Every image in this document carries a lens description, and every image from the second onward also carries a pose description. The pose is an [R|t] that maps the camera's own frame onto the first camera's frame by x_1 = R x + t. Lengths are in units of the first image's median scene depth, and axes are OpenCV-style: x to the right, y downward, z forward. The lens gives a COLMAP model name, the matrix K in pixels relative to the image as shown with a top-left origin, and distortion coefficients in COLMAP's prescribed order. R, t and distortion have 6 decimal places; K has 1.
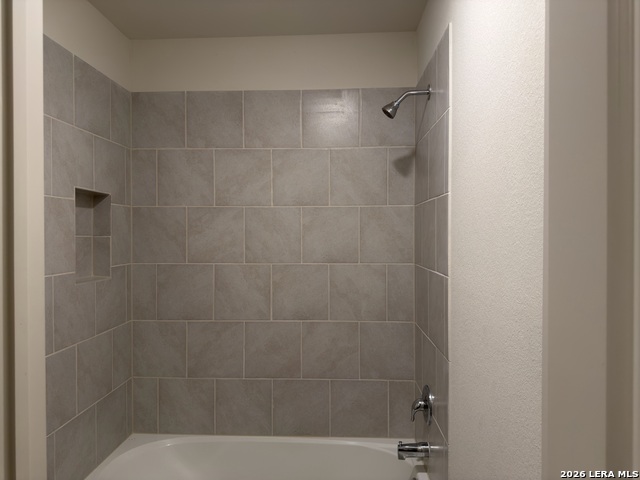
lens RADIAL K [[452.9, 0, 320.0], [0, 452.9, 242.0], [0, 0, 1]] dist [0.005666, -0.004326]
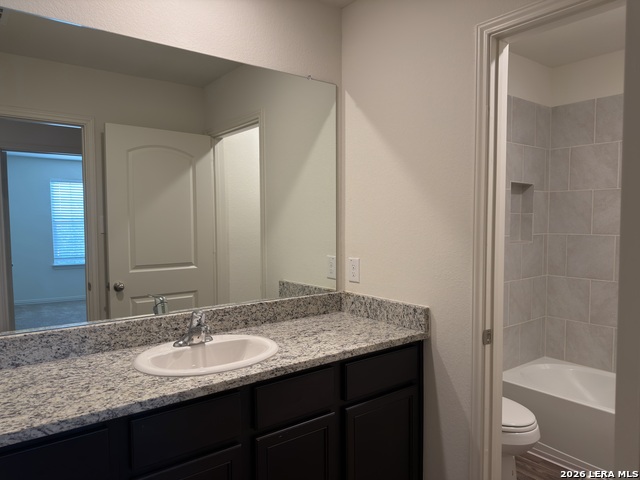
lens RADIAL K [[452.9, 0, 320.0], [0, 452.9, 242.0], [0, 0, 1]] dist [0.005666, -0.004326]
pose [[0.642339, 0.034505, -0.765643, 0.196225], [-0.011884, 0.999314, 0.035065, 0.033456], [0.766328, -0.013424, 0.642309, -0.417347]]
